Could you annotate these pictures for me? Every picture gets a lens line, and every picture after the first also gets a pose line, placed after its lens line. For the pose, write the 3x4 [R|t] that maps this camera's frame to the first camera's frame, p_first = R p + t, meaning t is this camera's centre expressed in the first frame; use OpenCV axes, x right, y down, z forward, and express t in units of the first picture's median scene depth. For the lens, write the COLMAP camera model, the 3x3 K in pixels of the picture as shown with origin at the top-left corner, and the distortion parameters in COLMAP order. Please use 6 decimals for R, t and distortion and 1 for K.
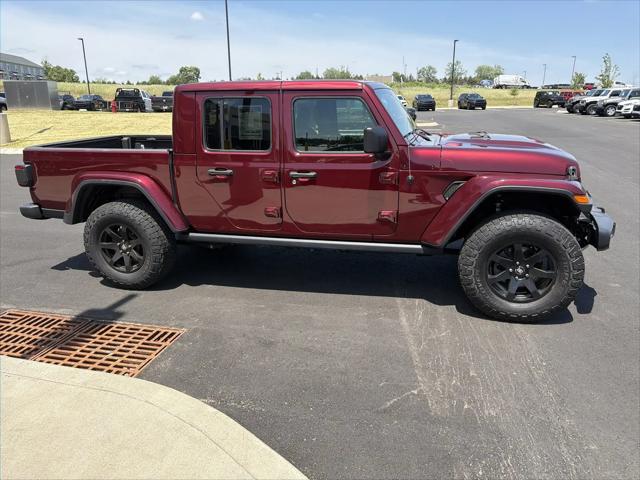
lens RADIAL K [[454.1, 0, 323.2], [0, 454.1, 239.0], [0, 0, 1]] dist [0.030869, -0.039814]
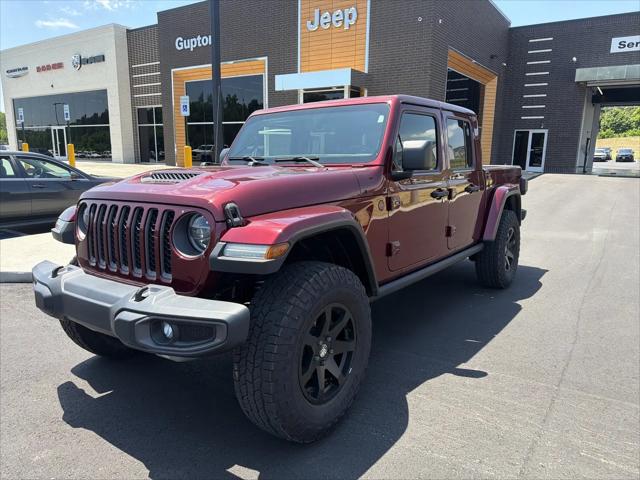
lens RADIAL K [[454.1, 0, 319.0], [0, 454.1, 242.4], [0, 0, 1]] dist [0.030869, -0.039814]
pose [[-0.359795, 0.183853, -0.914738, 1.051634], [-0.262308, 0.920921, 0.288270, -0.387566], [0.895400, 0.343661, -0.283117, 1.483856]]
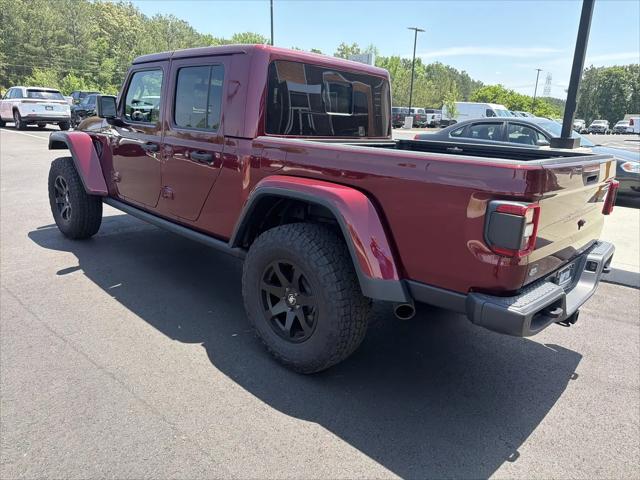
lens RADIAL K [[454.1, 0, 323.2], [0, 454.1, 240.0], [0, 0, 1]] dist [0.030869, -0.039814]
pose [[-0.883229, -0.148022, 0.444968, -0.723148], [0.105419, 0.861916, 0.495972, -0.548944], [-0.456940, 0.484964, -0.745665, 2.063533]]
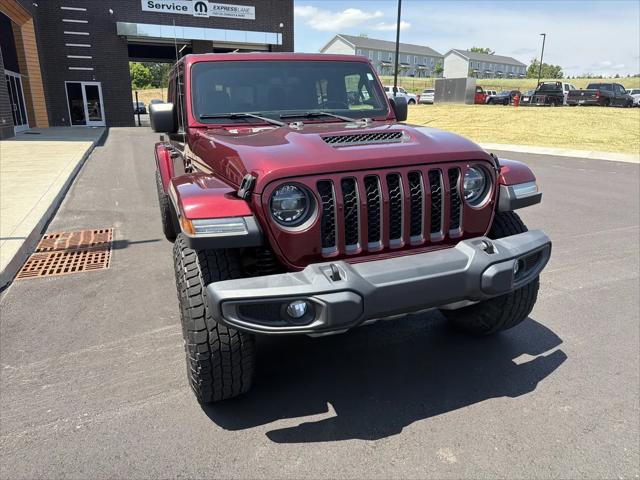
lens RADIAL K [[454.1, 0, 322.9], [0, 454.1, 239.4], [0, 0, 1]] dist [0.030869, -0.039814]
pose [[0.585357, 0.230519, -0.777315, 0.964238], [-0.224166, 0.967372, 0.118074, -0.151711], [0.779171, 0.105132, 0.617932, 0.654686]]
